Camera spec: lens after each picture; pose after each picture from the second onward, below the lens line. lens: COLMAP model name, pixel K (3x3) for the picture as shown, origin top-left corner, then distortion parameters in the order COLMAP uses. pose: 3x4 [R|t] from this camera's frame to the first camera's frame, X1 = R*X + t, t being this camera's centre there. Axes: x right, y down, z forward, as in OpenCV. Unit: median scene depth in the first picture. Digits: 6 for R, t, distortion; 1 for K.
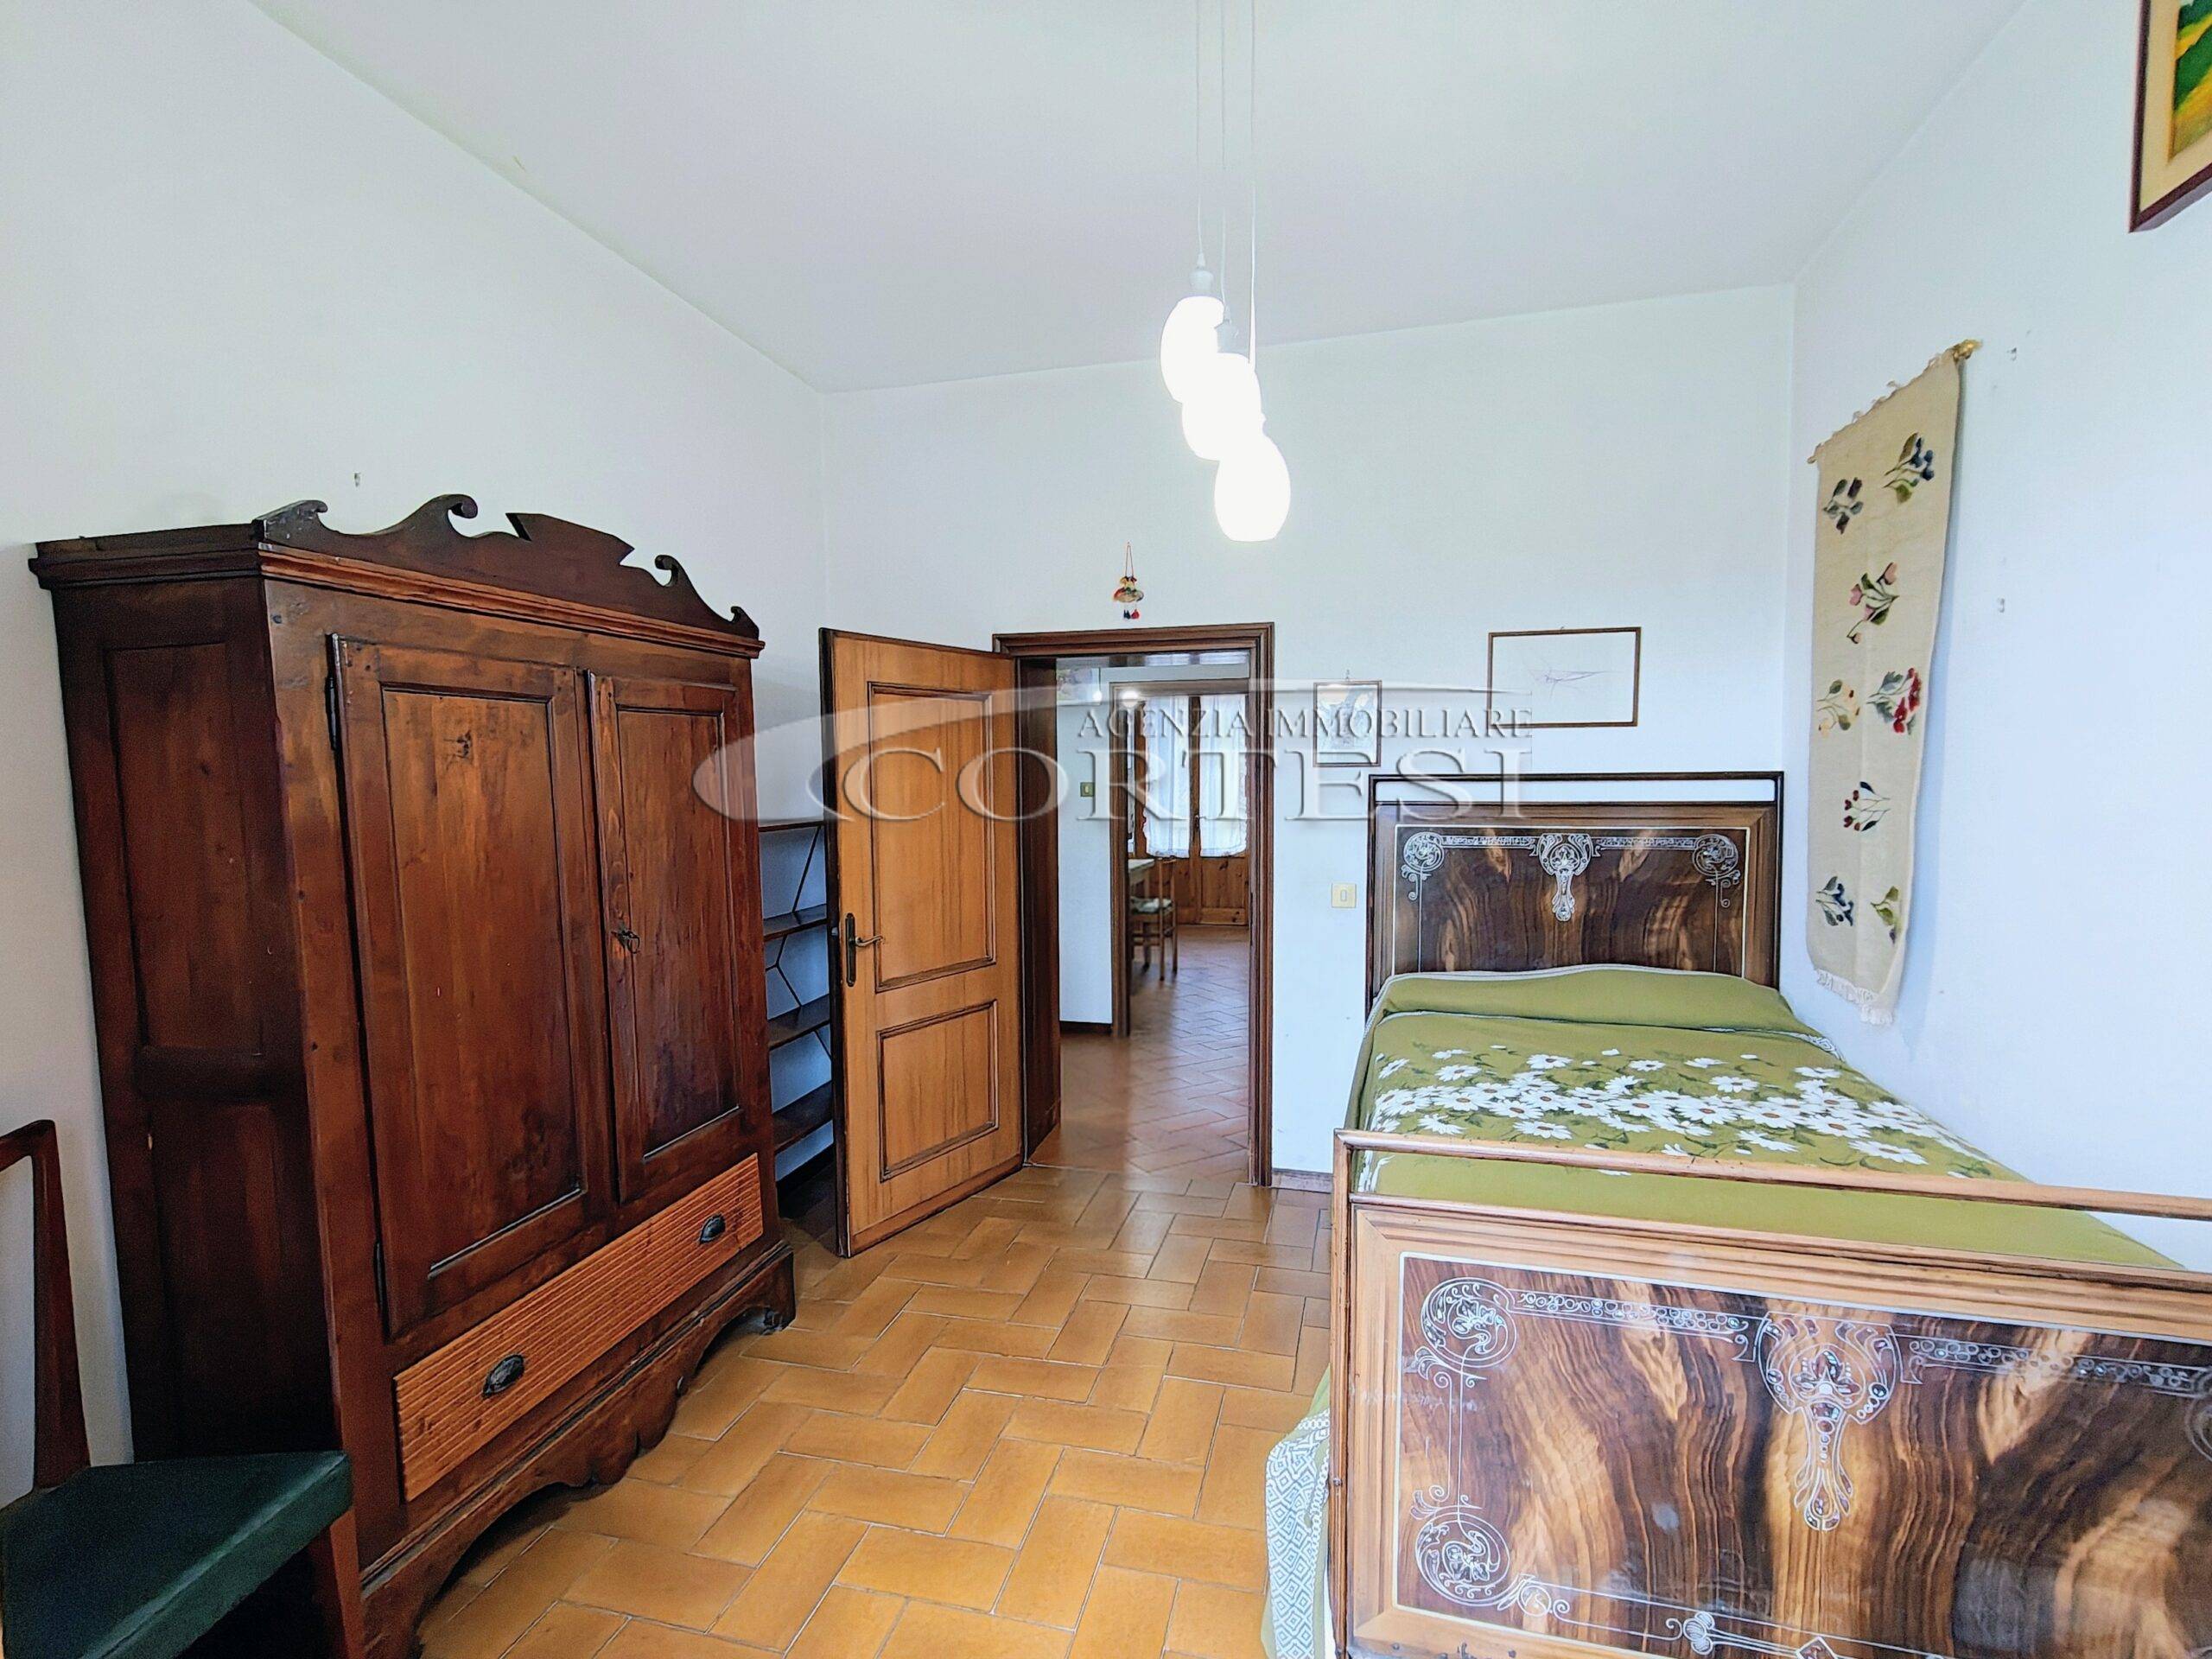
lens RADIAL K [[1043.4, 0, 1116.4], [0, 1043.4, 849.1], [0, 0, 1]] dist [0.000606, 0.004222]
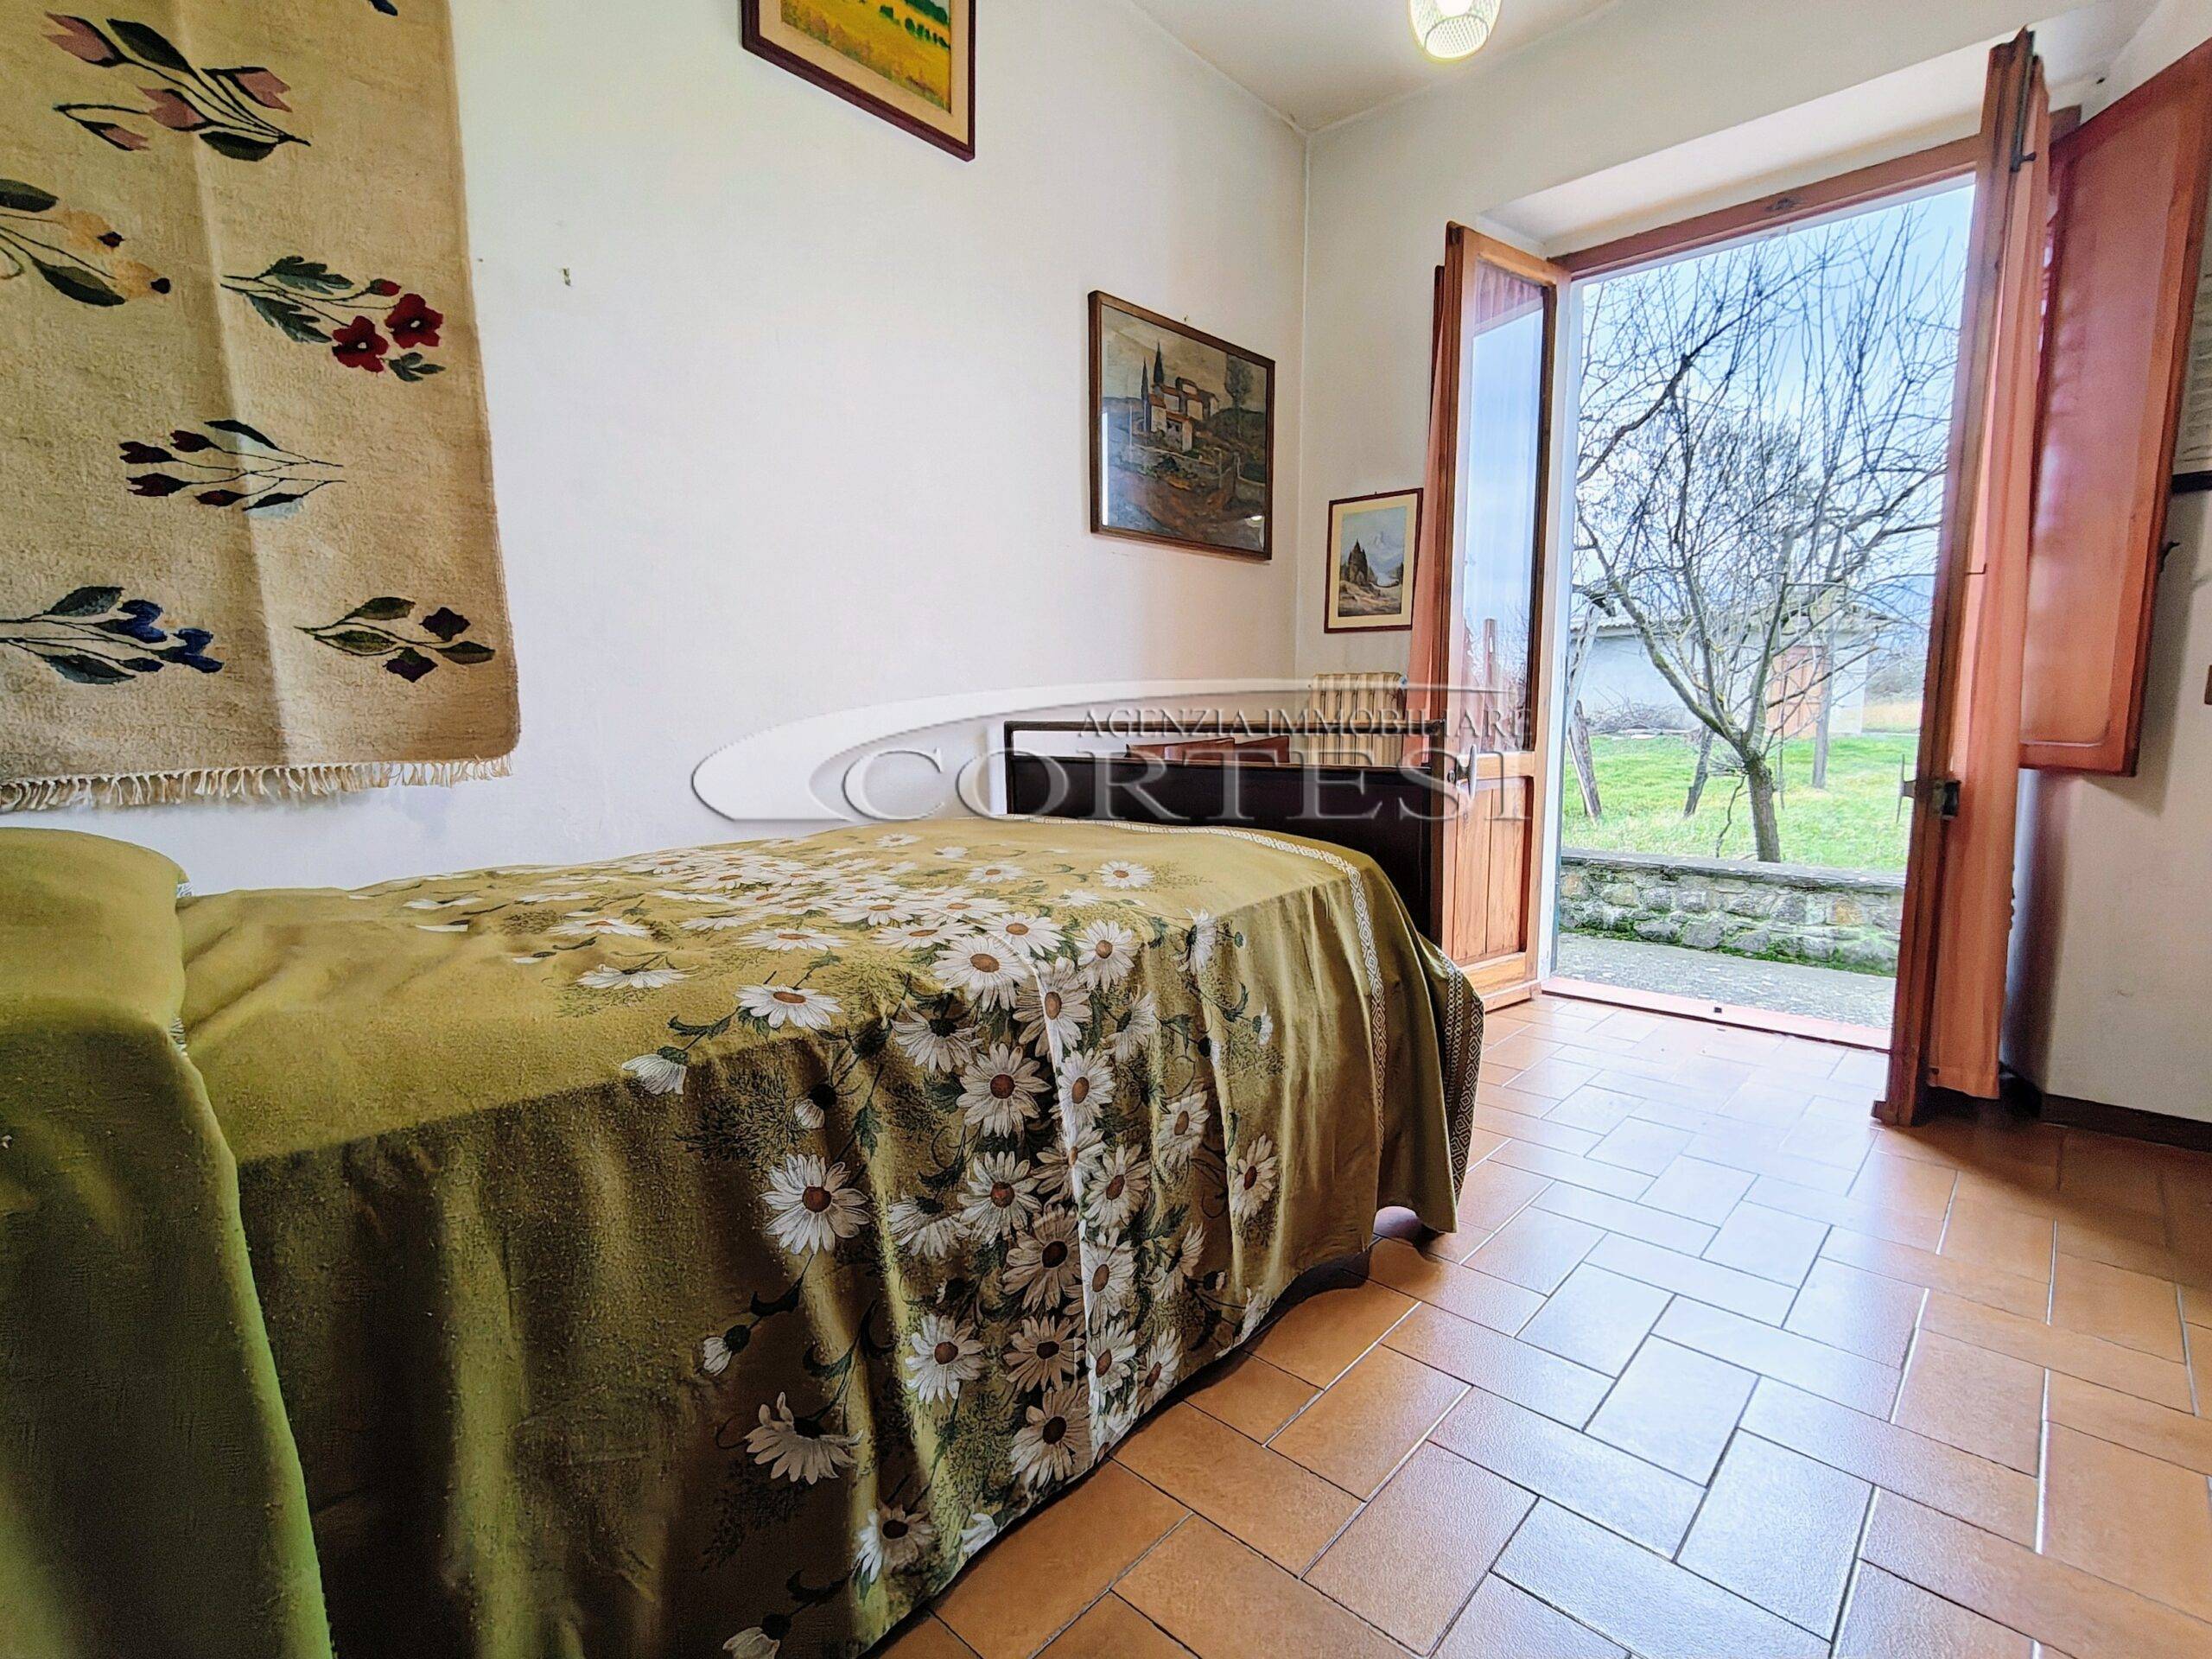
lens RADIAL K [[1043.4, 0, 1116.4], [0, 1043.4, 849.1], [0, 0, 1]] dist [0.000606, 0.004222]
pose [[-0.882543, -0.043684, 0.468198, -0.027649], [0.054244, 0.979571, 0.193644, 0.091617], [-0.467093, 0.196296, -0.862144, 1.403539]]
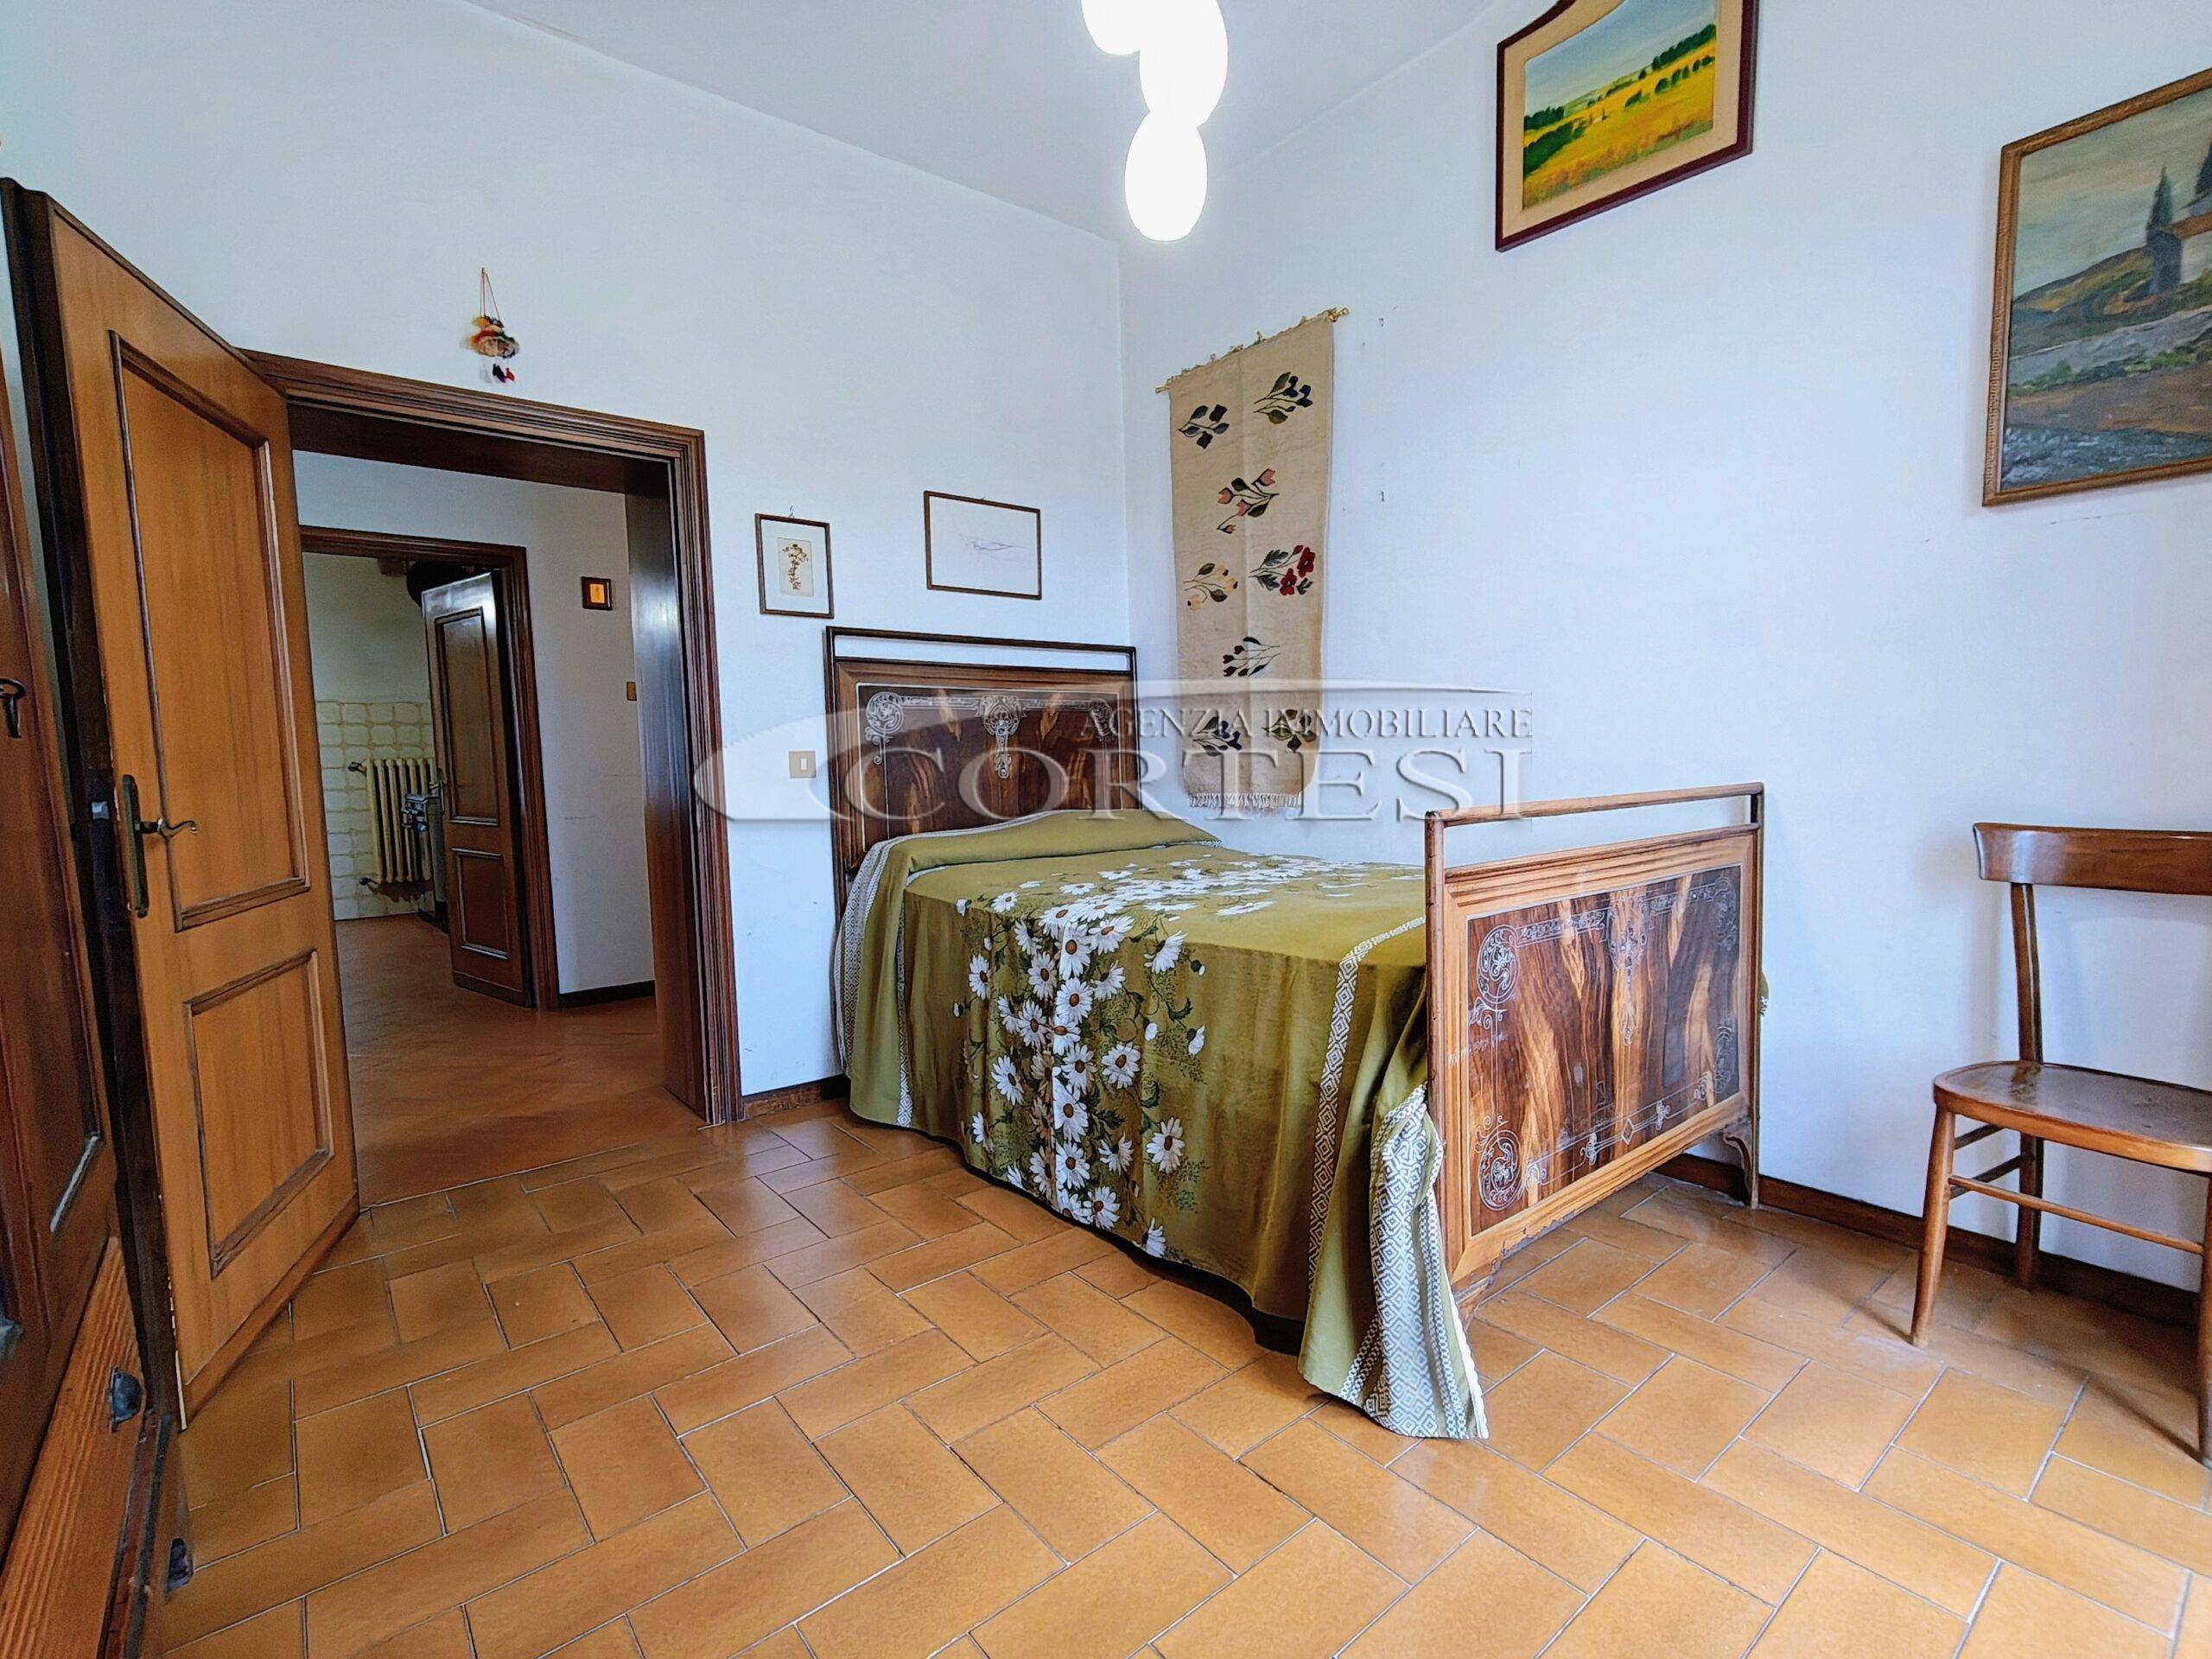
lens RADIAL K [[1043.4, 0, 1116.4], [0, 1043.4, 849.1], [0, 0, 1]] dist [0.000606, 0.004222]
pose [[0.590675, -0.076713, 0.803255, -0.489619], [0.075458, 0.996360, 0.039667, 0.145133], [-0.803374, 0.037182, 0.594313, 0.380141]]
